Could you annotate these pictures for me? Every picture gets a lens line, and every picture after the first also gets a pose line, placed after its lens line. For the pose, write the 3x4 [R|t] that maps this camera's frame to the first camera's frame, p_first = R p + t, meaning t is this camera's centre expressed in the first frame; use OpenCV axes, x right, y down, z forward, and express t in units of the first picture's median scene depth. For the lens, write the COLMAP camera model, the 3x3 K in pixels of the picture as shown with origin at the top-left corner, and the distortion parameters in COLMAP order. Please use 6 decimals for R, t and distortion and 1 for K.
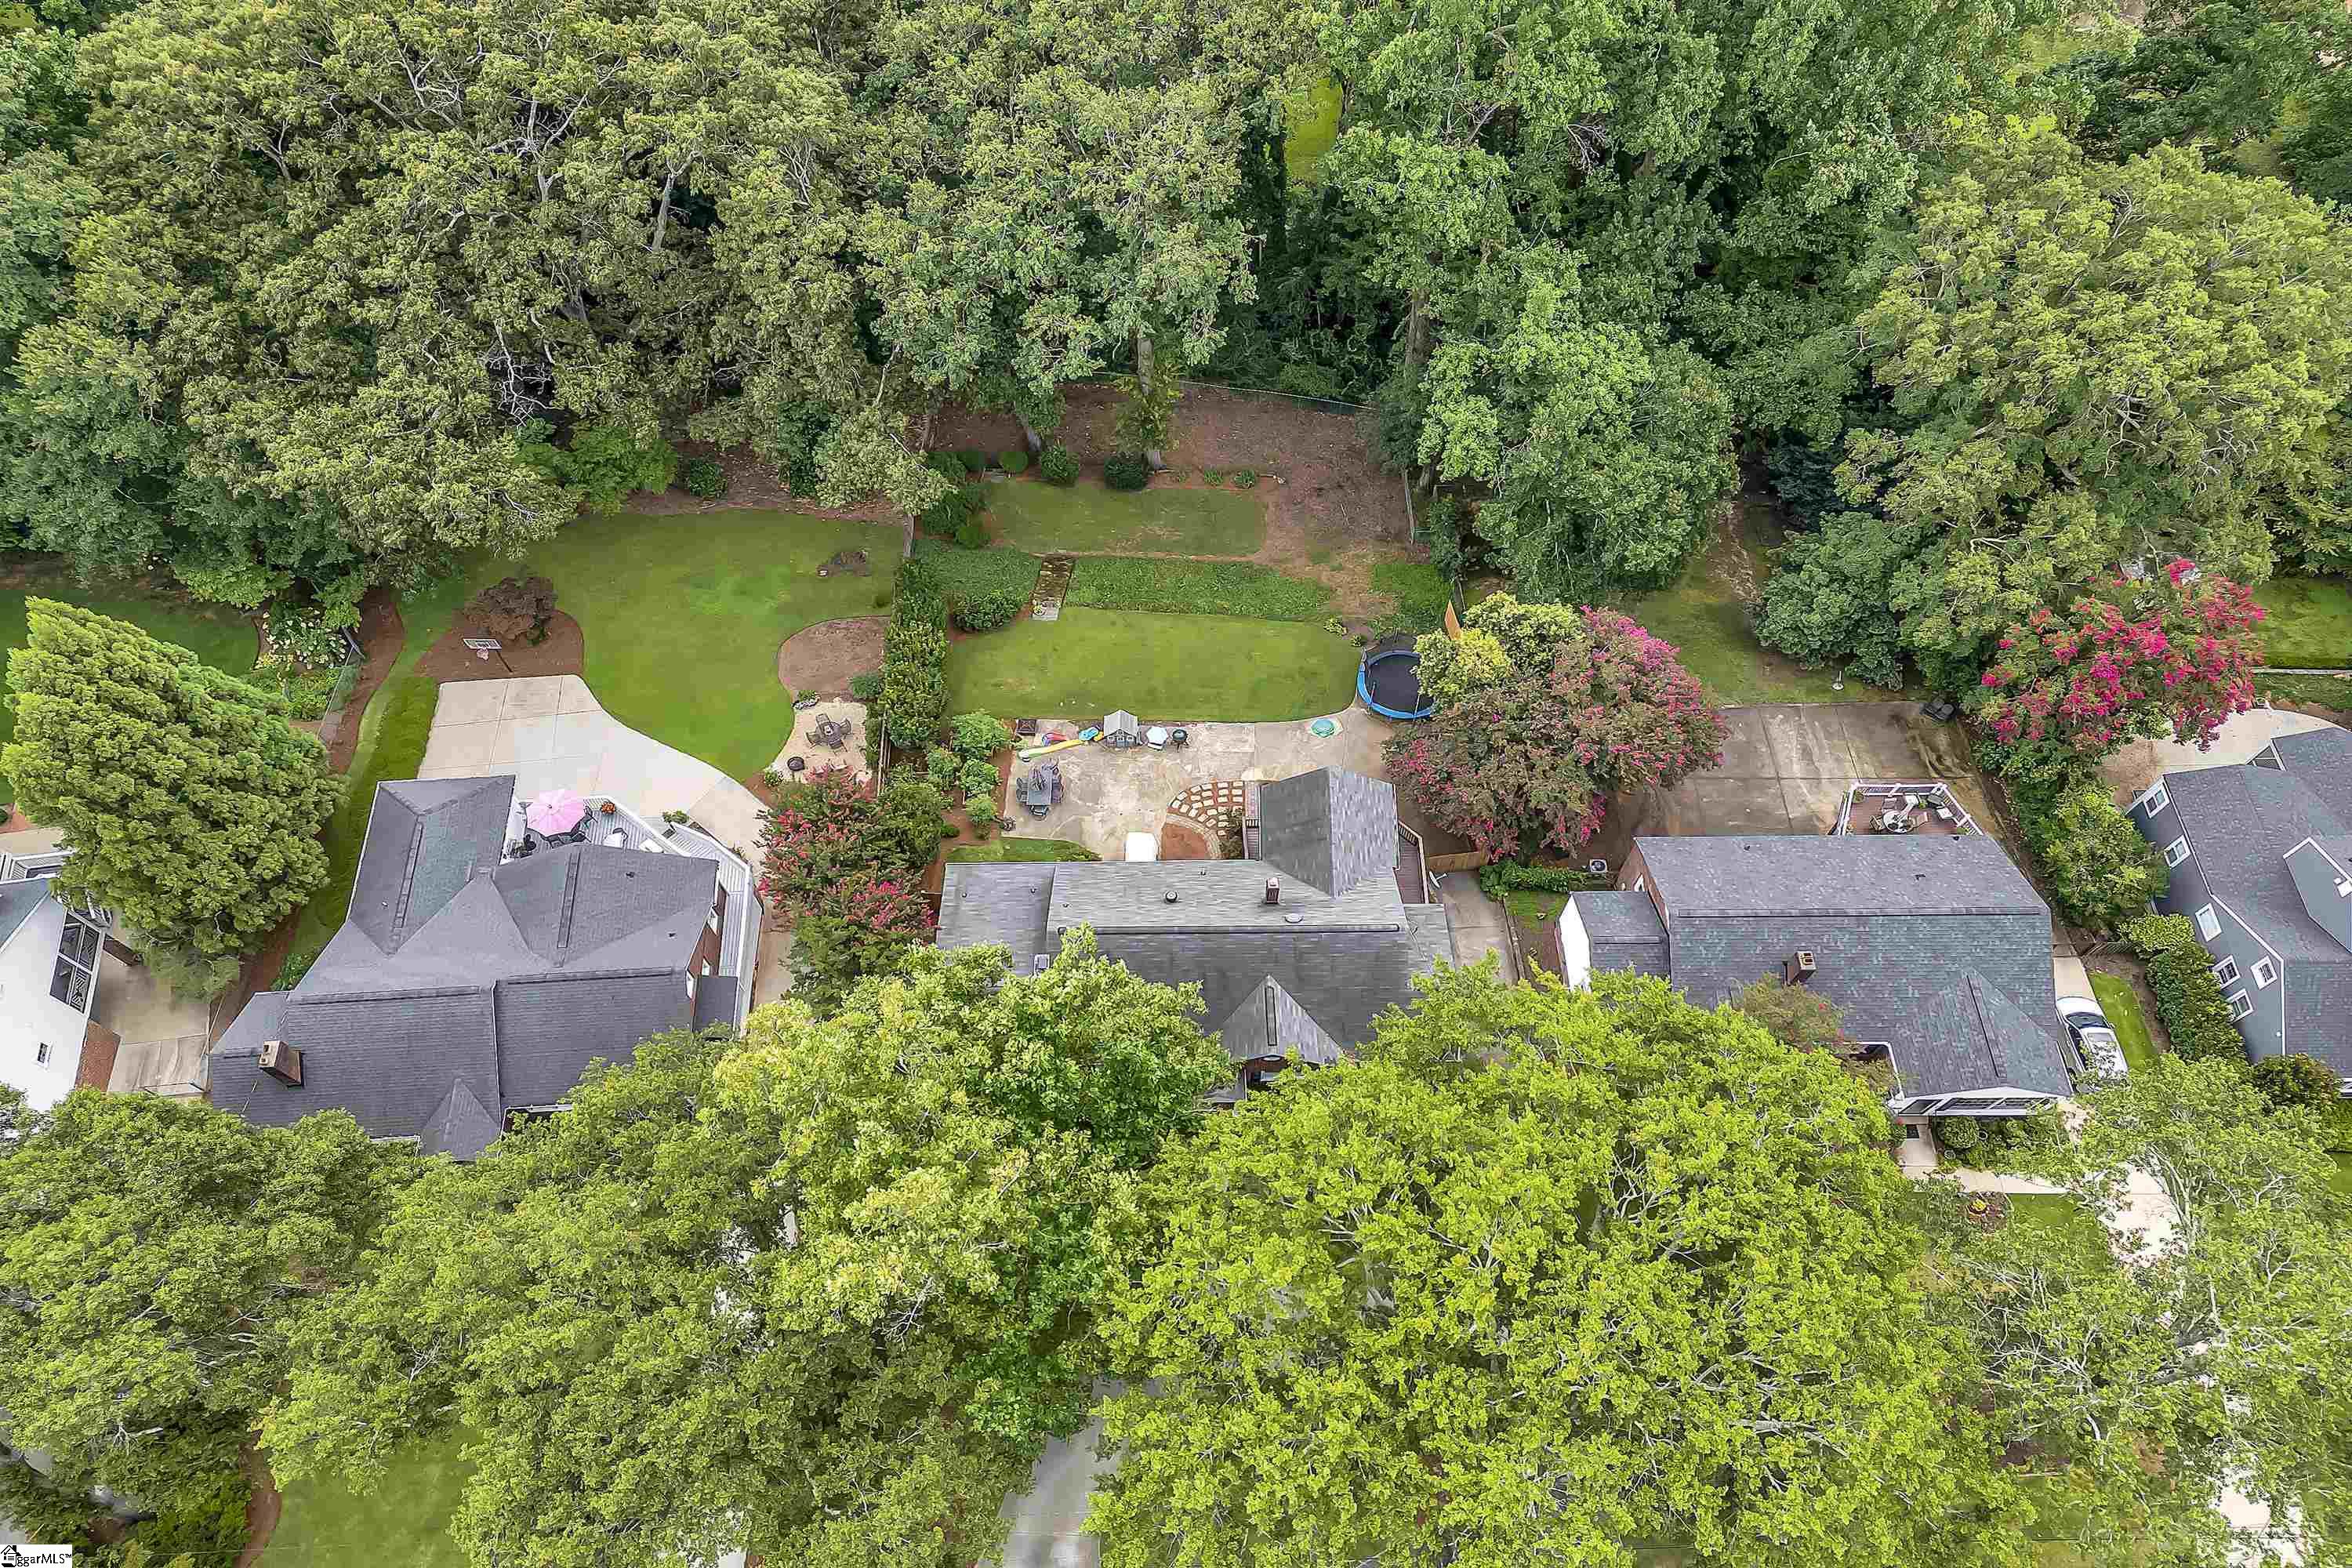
lens RADIAL K [[1606.3, 0, 1245.3], [0, 1606.3, 794.5], [0, 0, 1]] dist [0.061217, -0.000604]
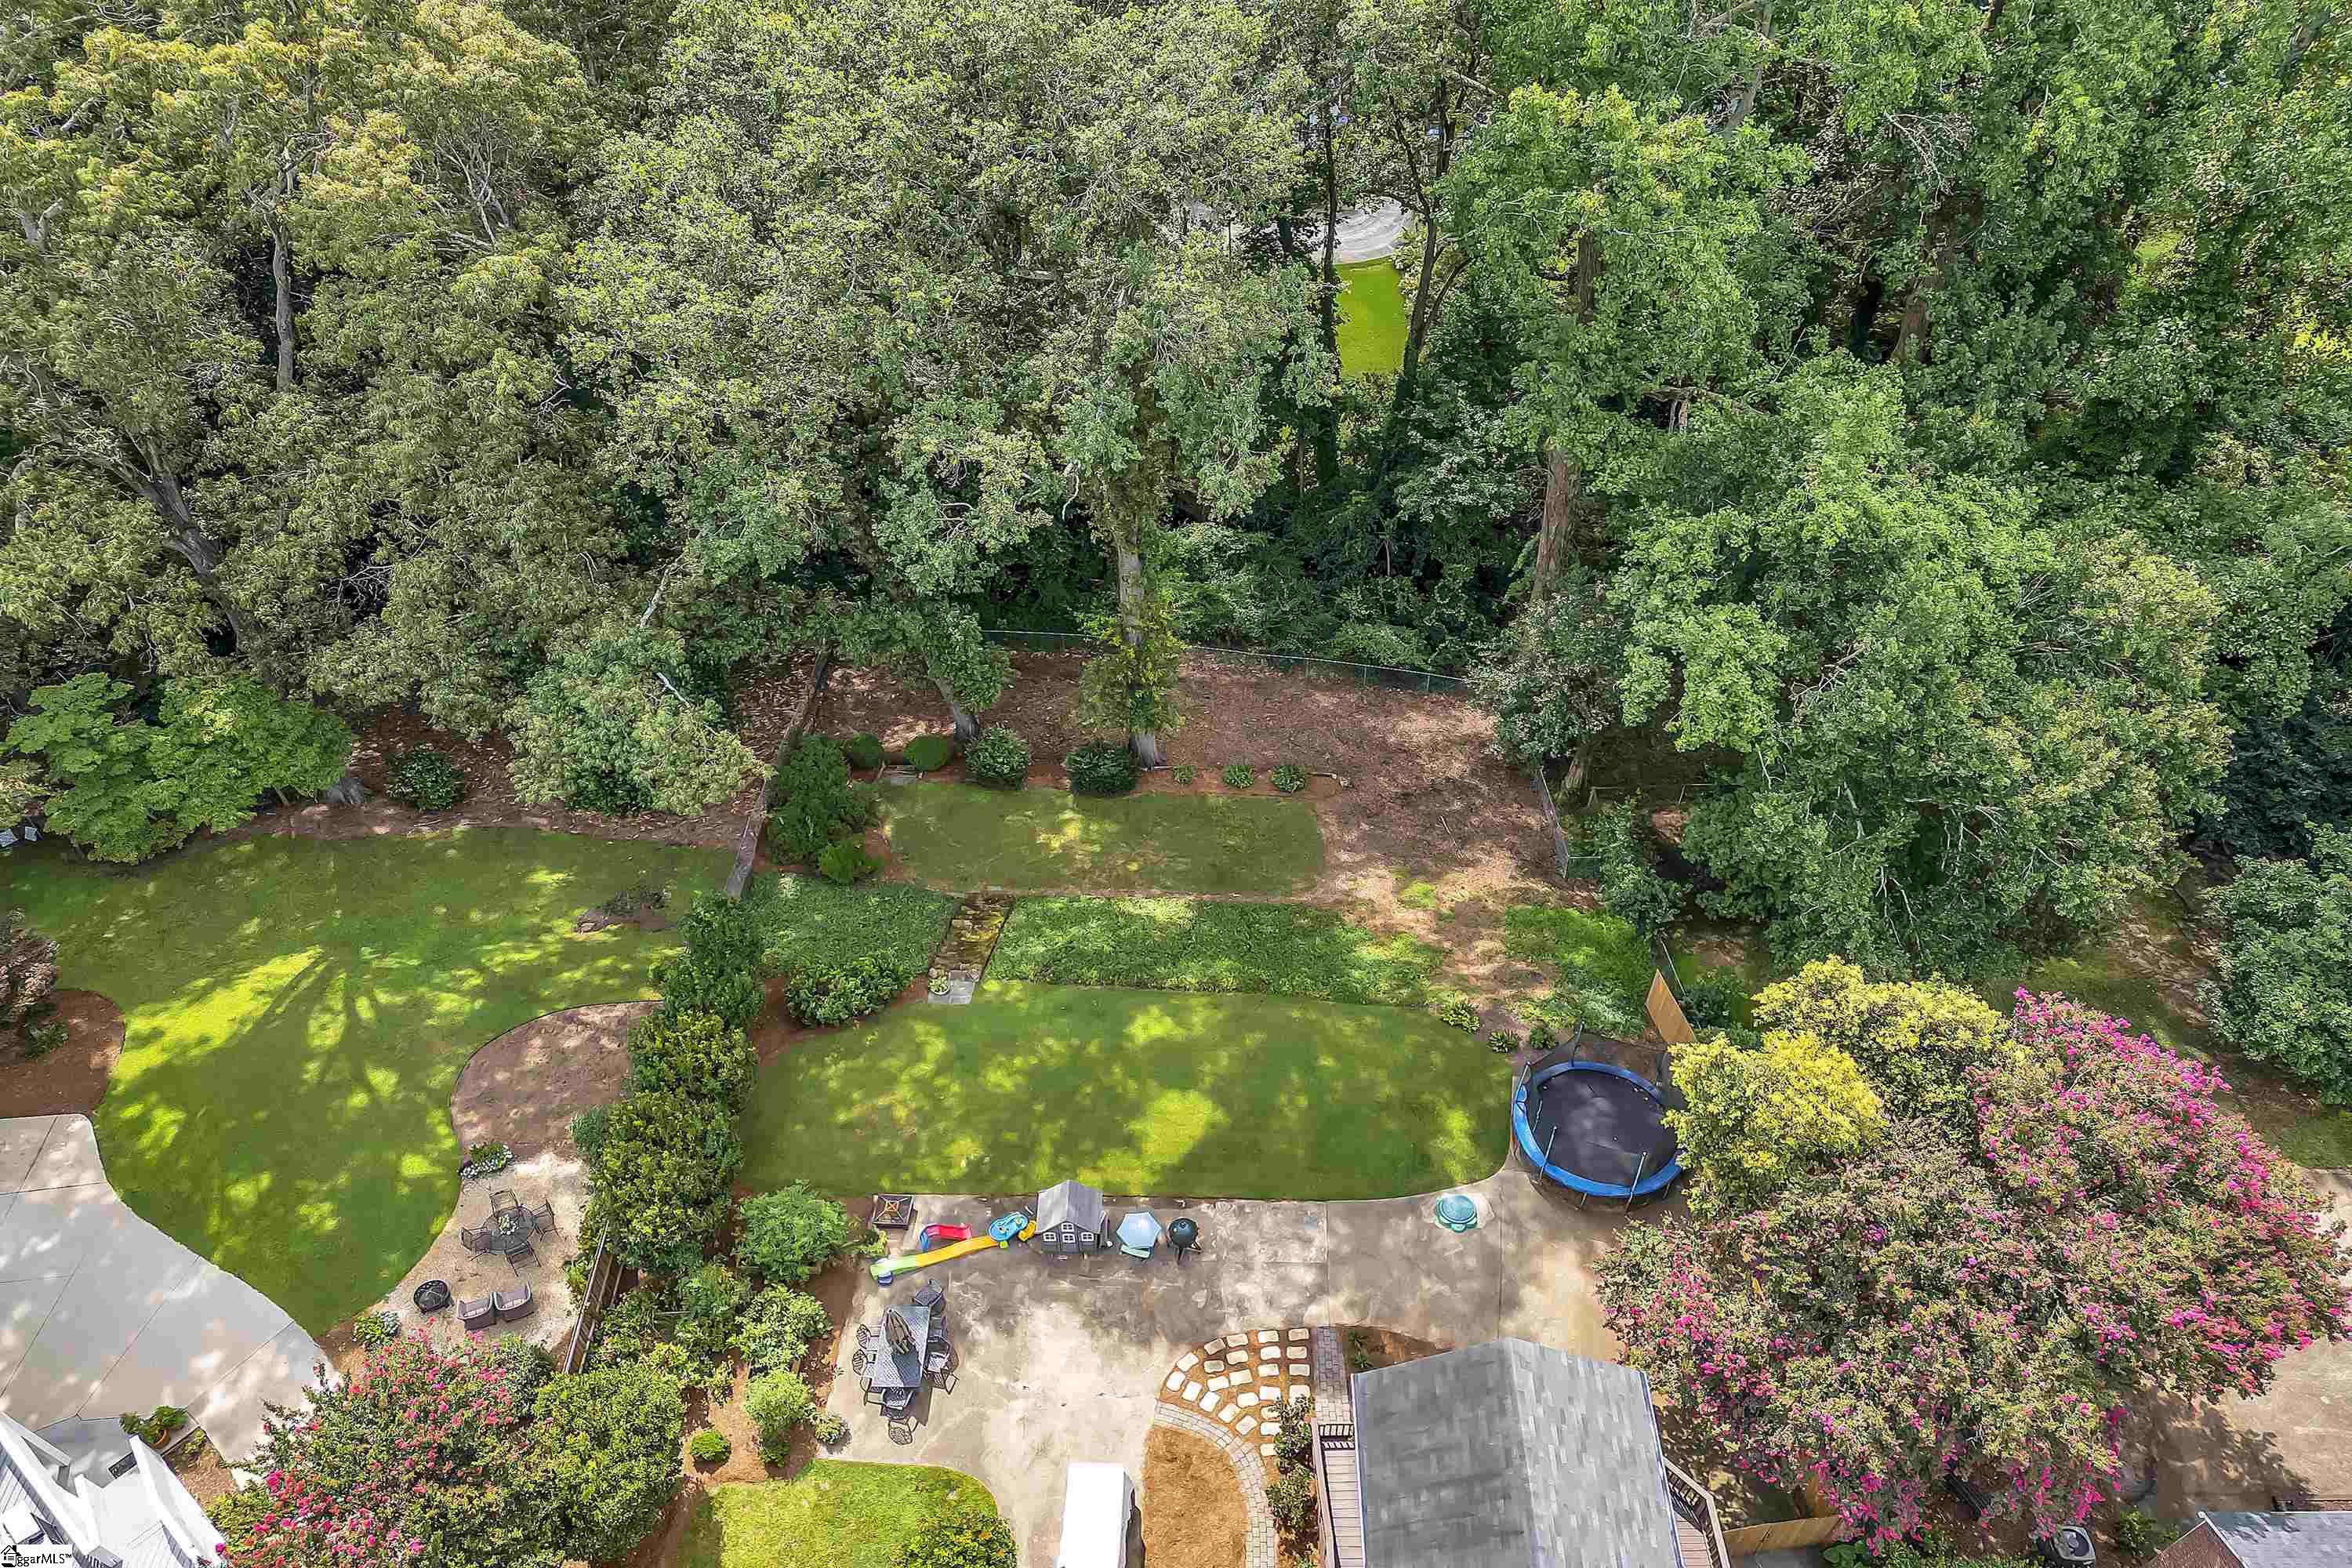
lens RADIAL K [[1606.3, 0, 1245.3], [0, 1606.3, 794.5], [0, 0, 1]] dist [0.061217, -0.000604]
pose [[0.999995, -0.001396, -0.002971, -0.019875], [0.000706, 0.975286, -0.220943, -0.061606], [0.003206, 0.220940, 0.975282, 0.477815]]
